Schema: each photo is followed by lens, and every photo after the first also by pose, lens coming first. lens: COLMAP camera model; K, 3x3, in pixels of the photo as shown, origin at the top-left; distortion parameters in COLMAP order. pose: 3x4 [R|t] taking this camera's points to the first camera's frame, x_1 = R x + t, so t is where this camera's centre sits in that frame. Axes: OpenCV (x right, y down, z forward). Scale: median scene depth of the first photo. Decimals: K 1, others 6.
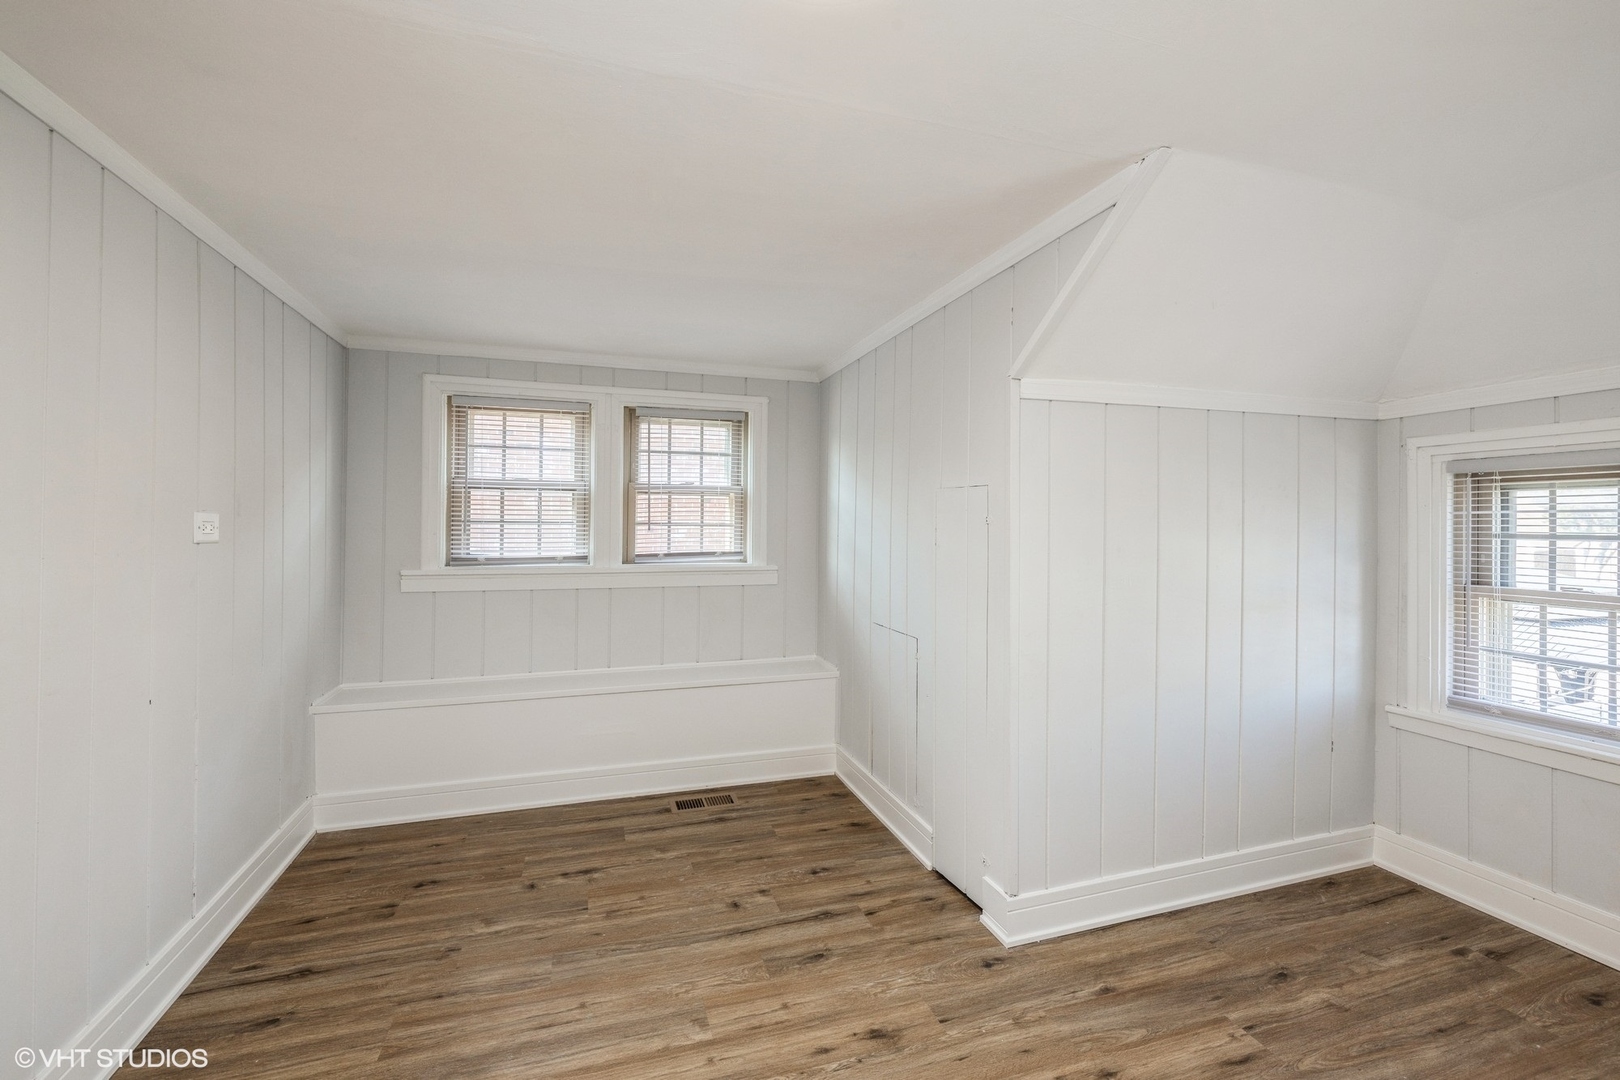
lens RADIAL K [[688.2, 0, 818.2], [0, 688.2, 516.2], [0, 0, 1]] dist [0.001518, -0.000011]
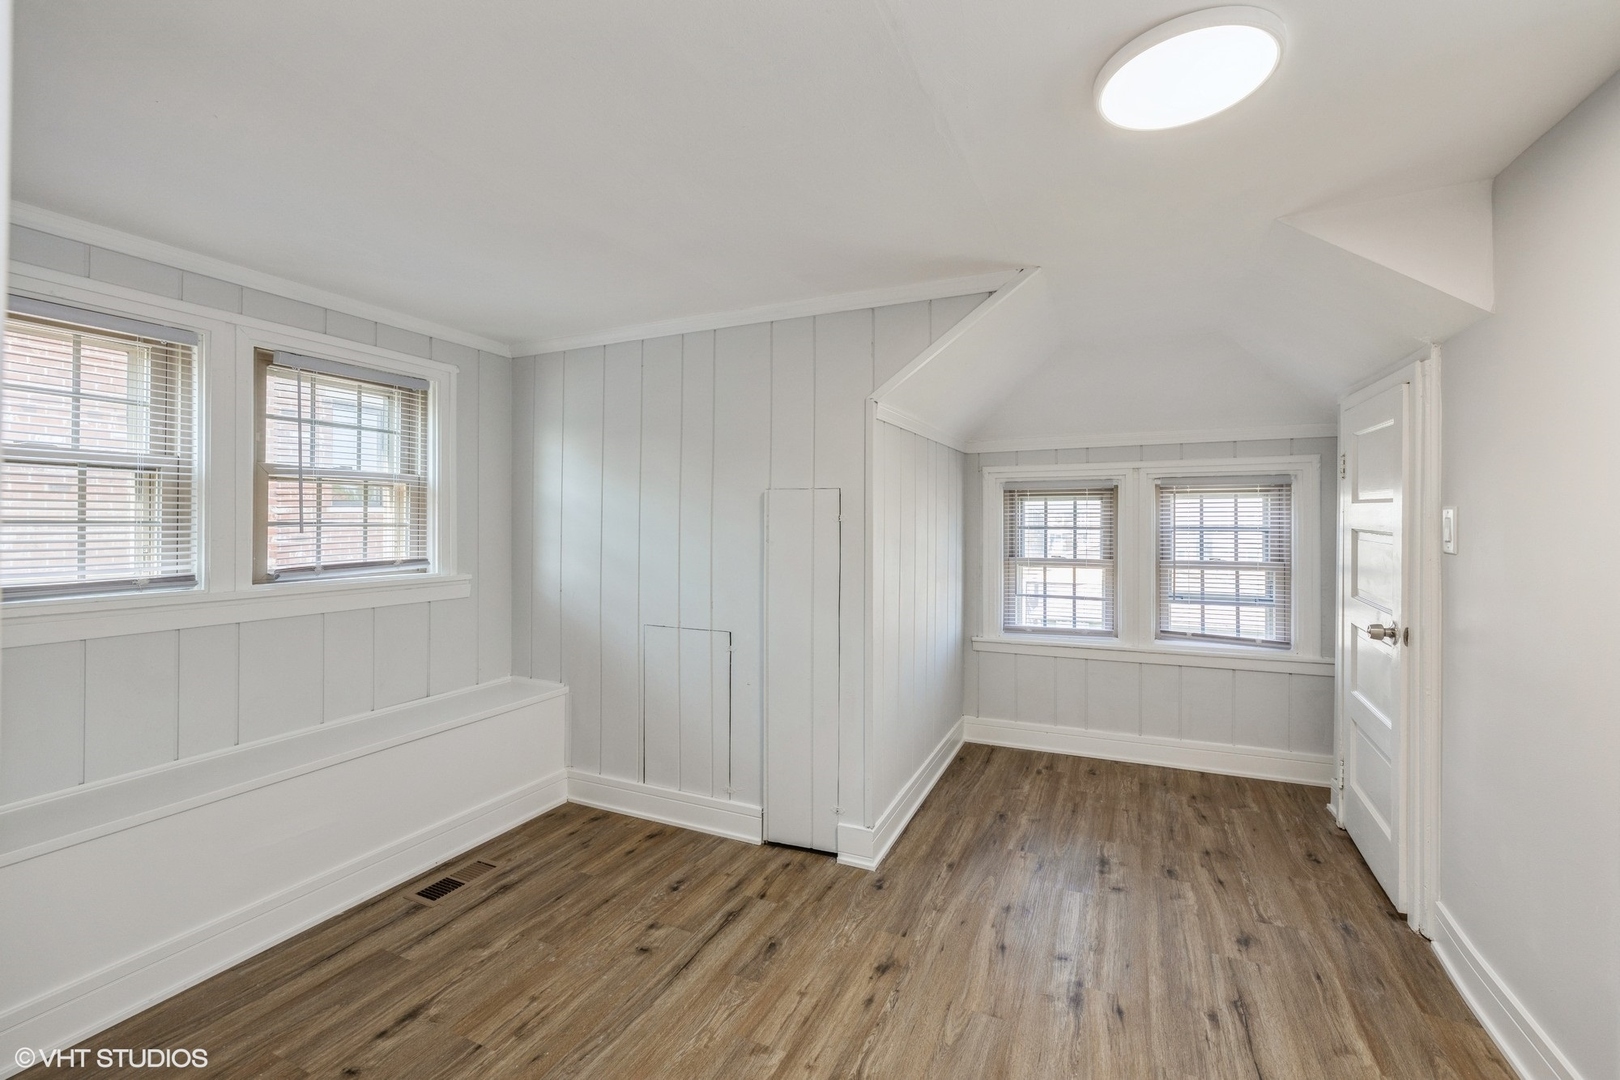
lens RADIAL K [[688.2, 0, 811.9], [0, 688.2, 518.6], [0, 0, 1]] dist [0.001518, -0.000011]
pose [[0.676765, -0.000714, 0.736199, -0.568119], [-0.004154, 0.999980, 0.004788, 0.000611], [-0.736187, -0.006299, 0.676748, 0.216498]]
